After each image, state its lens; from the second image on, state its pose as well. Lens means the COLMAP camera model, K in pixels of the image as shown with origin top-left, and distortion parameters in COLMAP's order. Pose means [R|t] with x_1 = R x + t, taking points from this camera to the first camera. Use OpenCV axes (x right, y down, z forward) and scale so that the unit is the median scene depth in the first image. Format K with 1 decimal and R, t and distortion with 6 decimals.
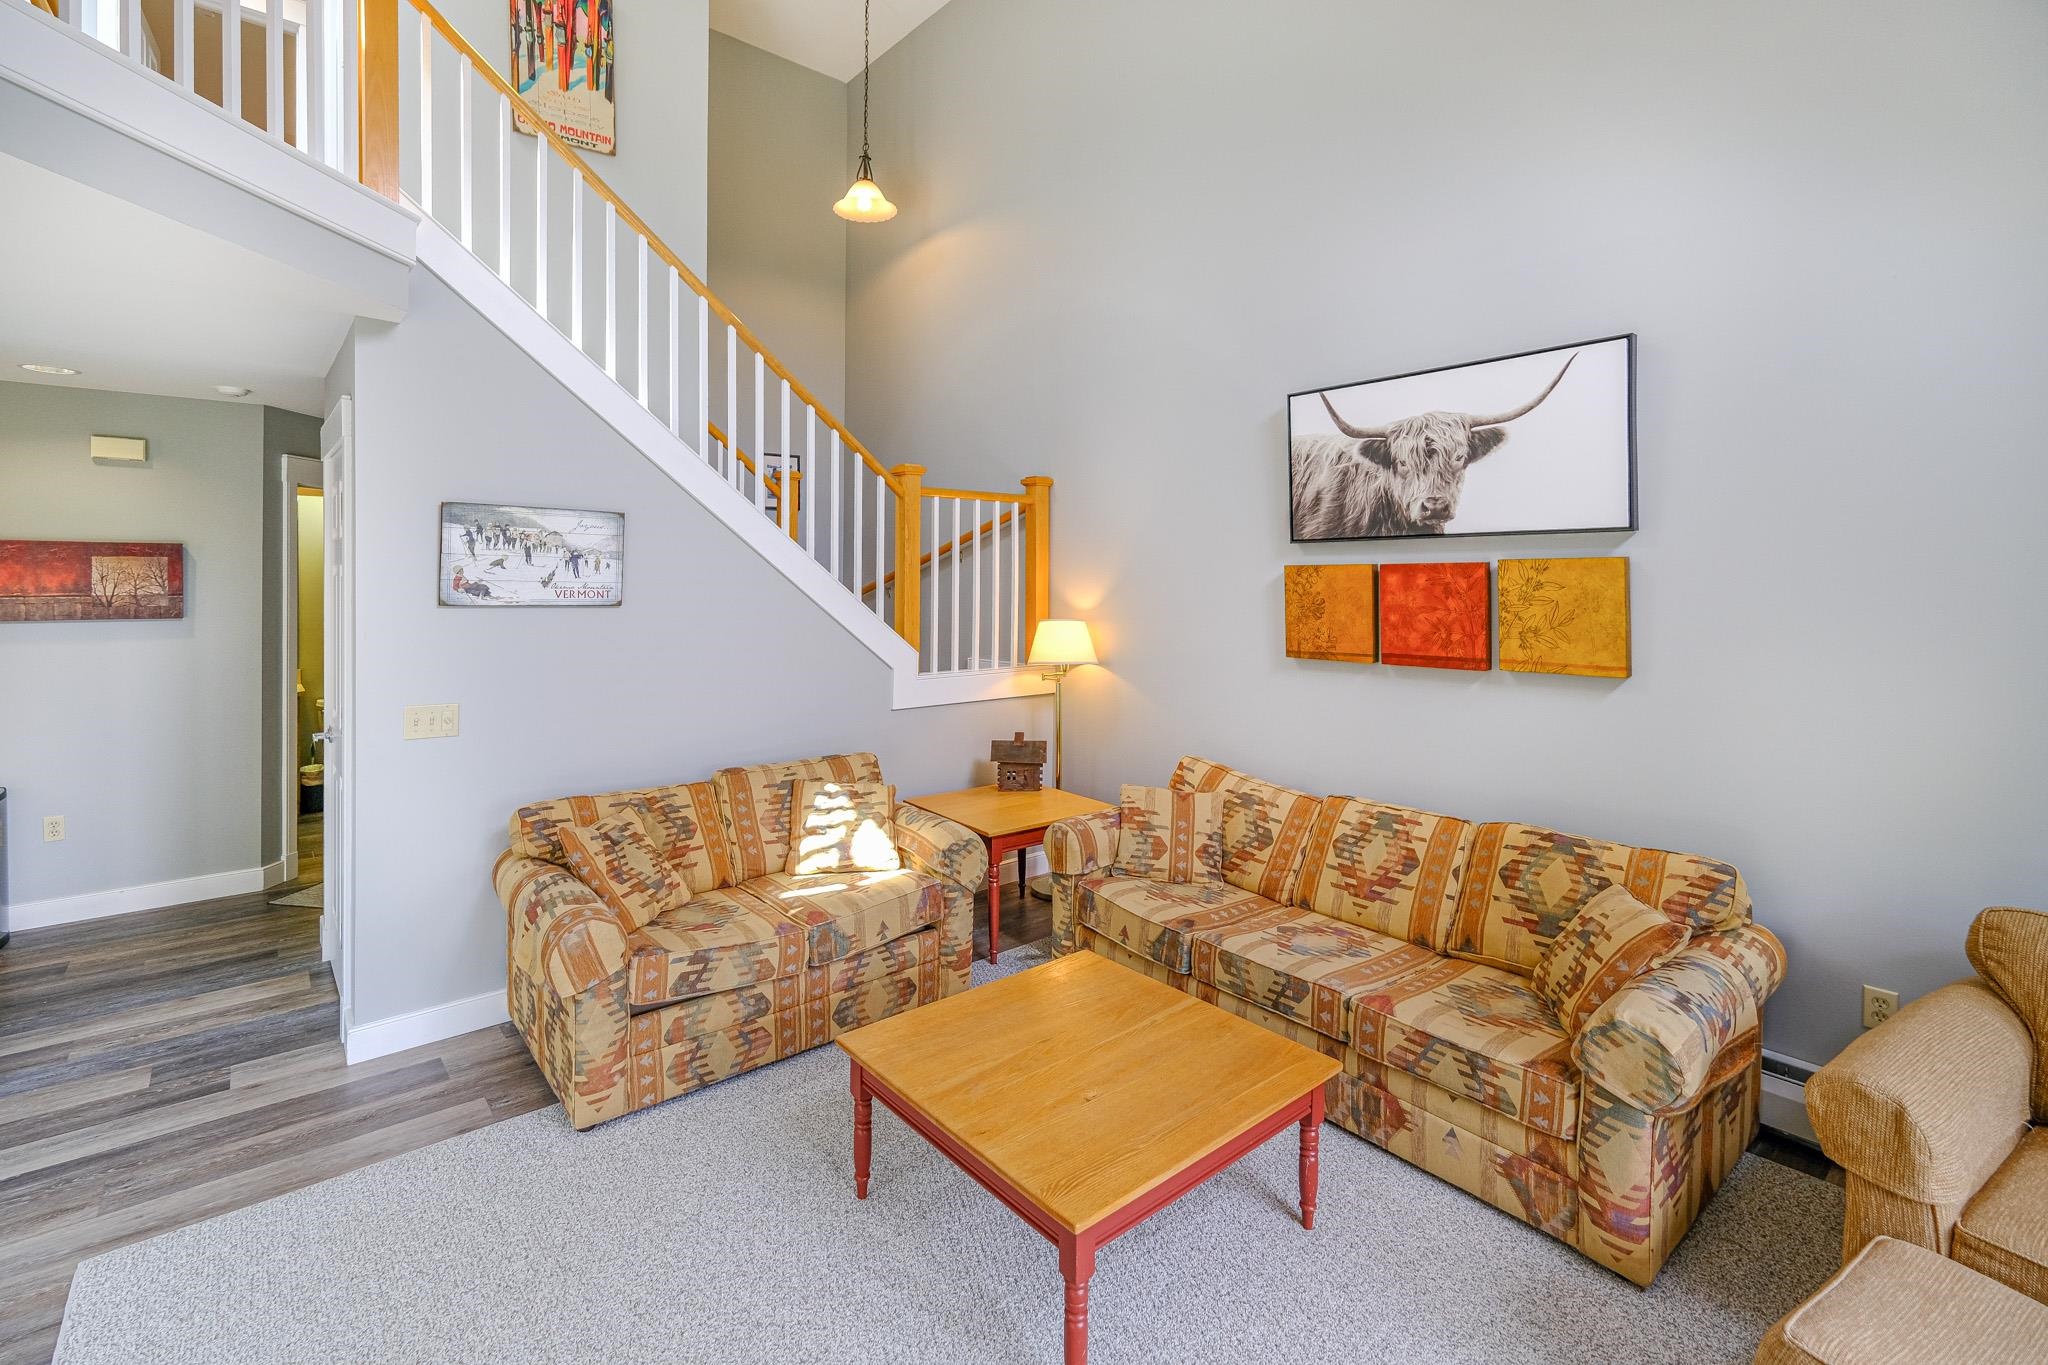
lens RADIAL K [[903.7, 0, 1047.7], [0, 903.7, 589.1], [0, 0, 1]] dist [-0.005331, 0.001663]
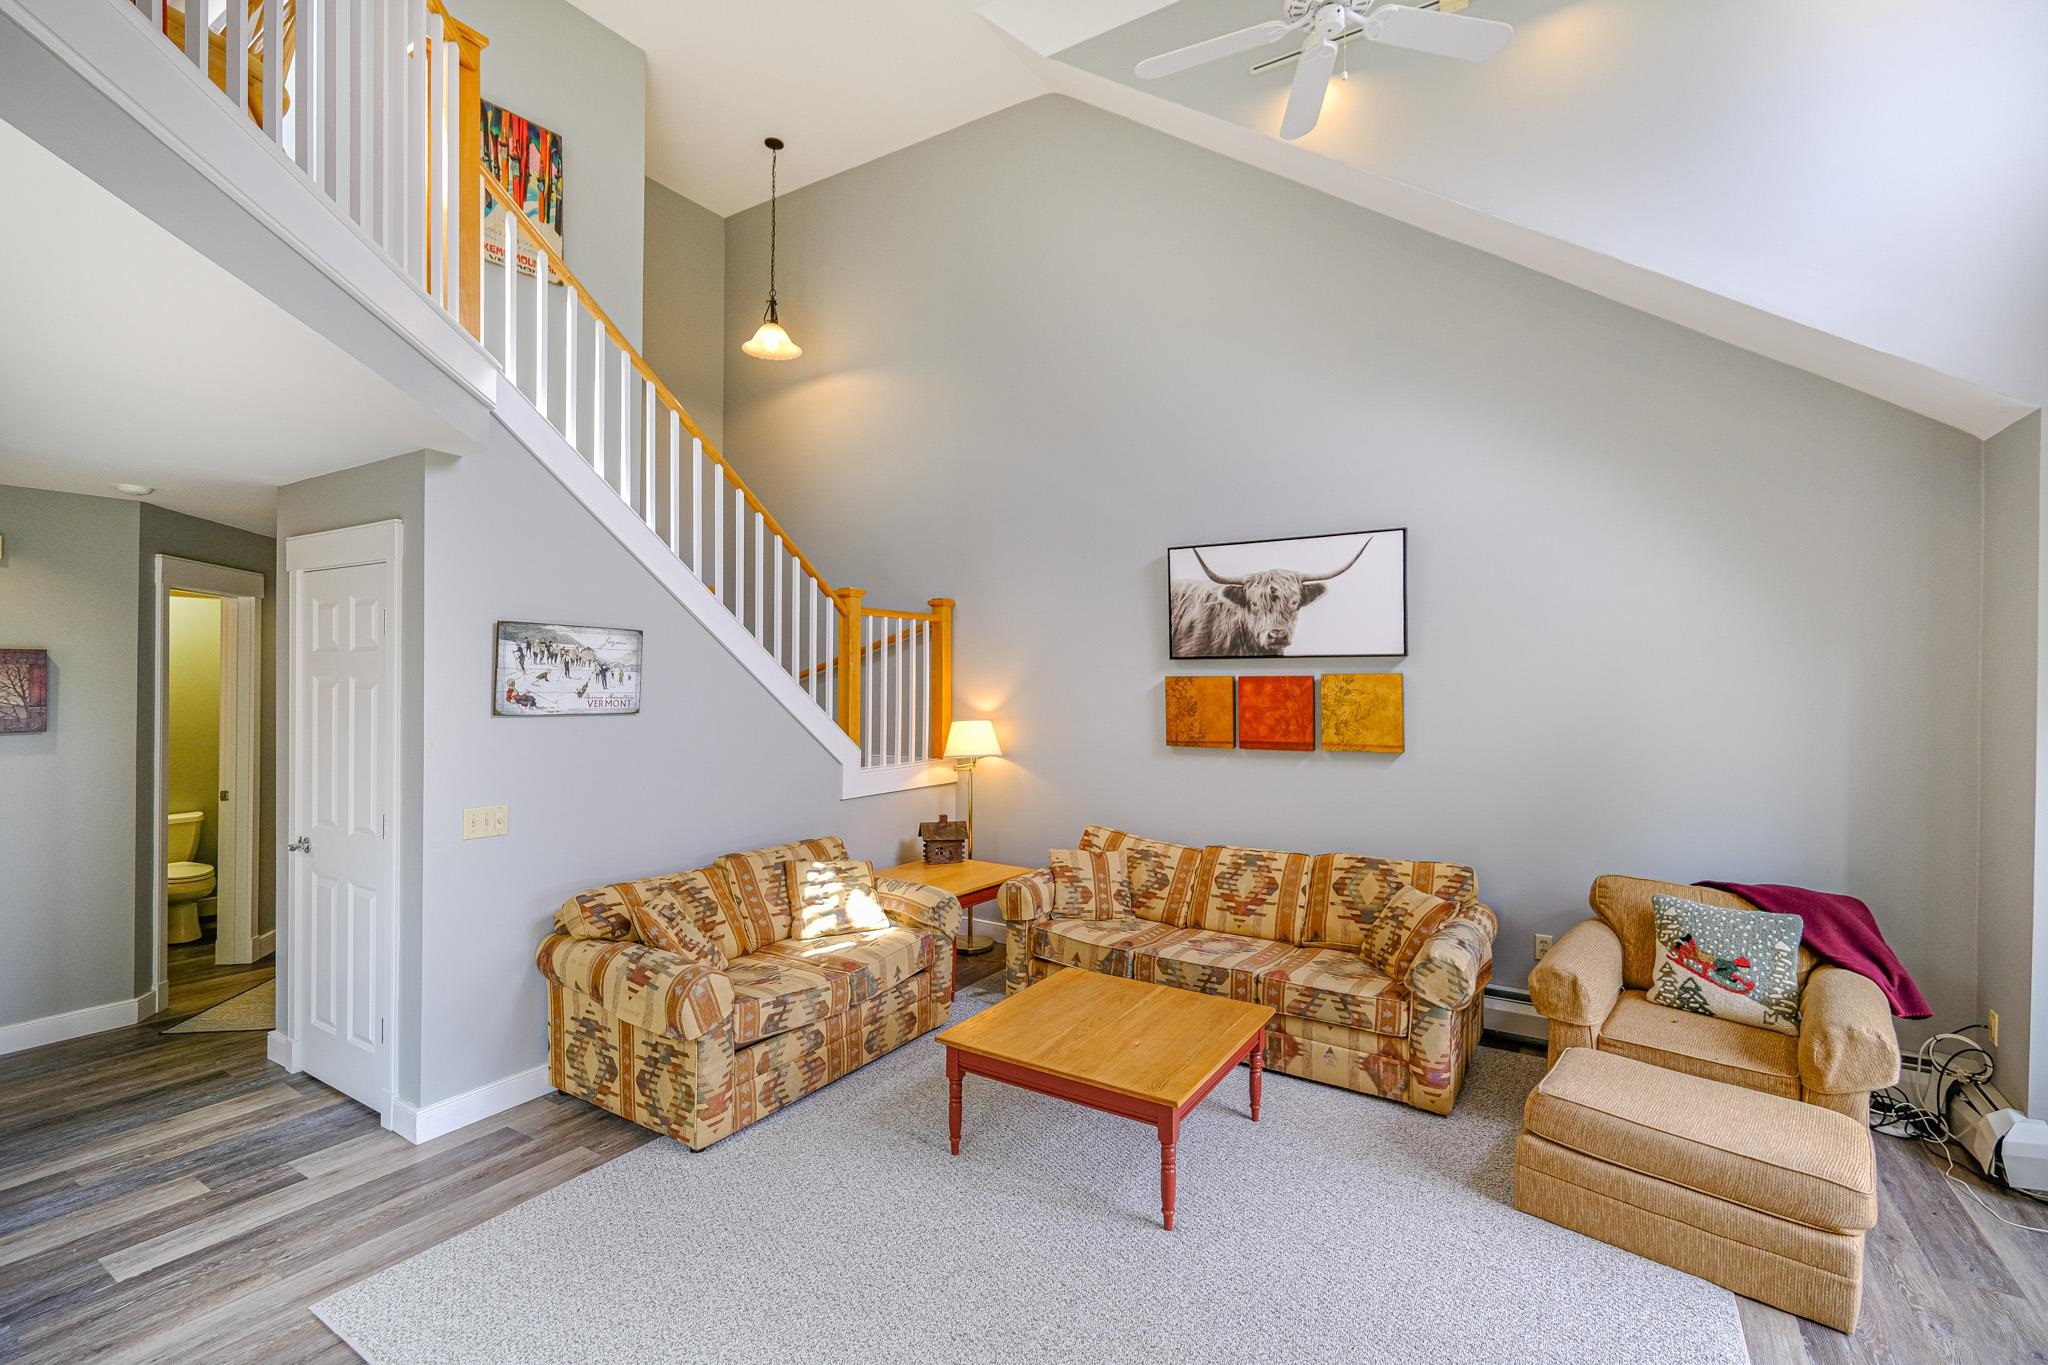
lens RADIAL K [[903.7, 0, 1045.7], [0, 903.7, 677.4], [0, 0, 1]] dist [-0.005331, 0.001663]
pose [[0.950701, -0.000099, 0.310108, -0.366797], [0.002796, 0.999962, -0.008251, -0.016505], [-0.310095, 0.008711, 0.950666, -0.239234]]
